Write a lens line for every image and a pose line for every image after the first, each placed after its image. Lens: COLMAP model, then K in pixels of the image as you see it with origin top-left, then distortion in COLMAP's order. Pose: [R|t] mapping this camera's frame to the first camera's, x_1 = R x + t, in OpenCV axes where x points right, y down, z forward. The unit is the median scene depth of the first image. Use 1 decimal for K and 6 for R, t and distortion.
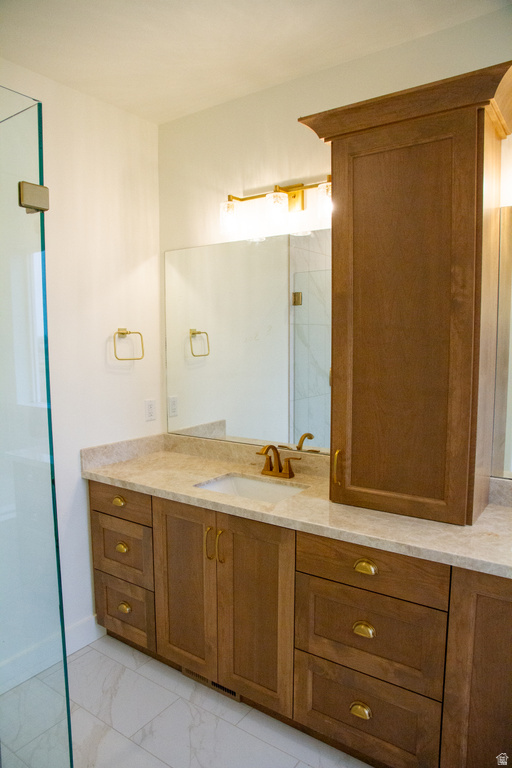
lens RADIAL K [[518.1, 0, 245.0], [0, 518.1, 385.4], [0, 0, 1]] dist [-0.117473, 0.072210]
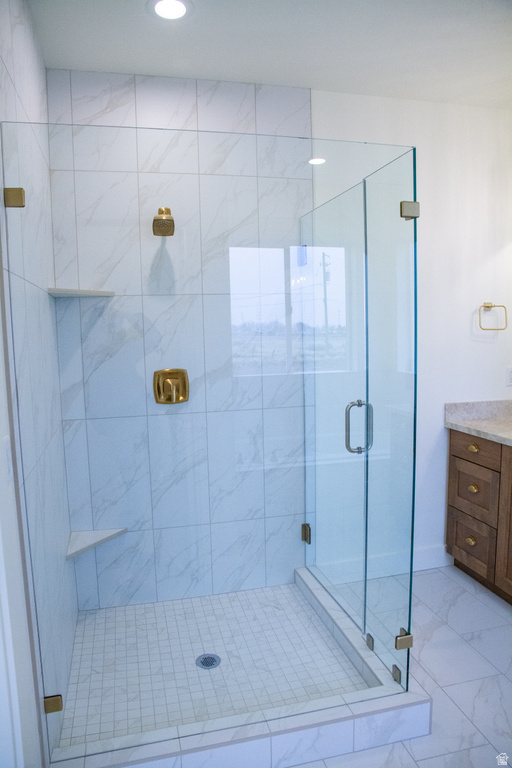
lens RADIAL K [[518.1, 0, 245.0], [0, 518.1, 385.4], [0, 0, 1]] dist [-0.117473, 0.072210]
pose [[0.754498, 0.060860, -0.653475, 0.109585], [-0.043482, 0.998139, 0.042755, 0.053730], [0.654861, -0.003844, 0.755740, -0.226894]]
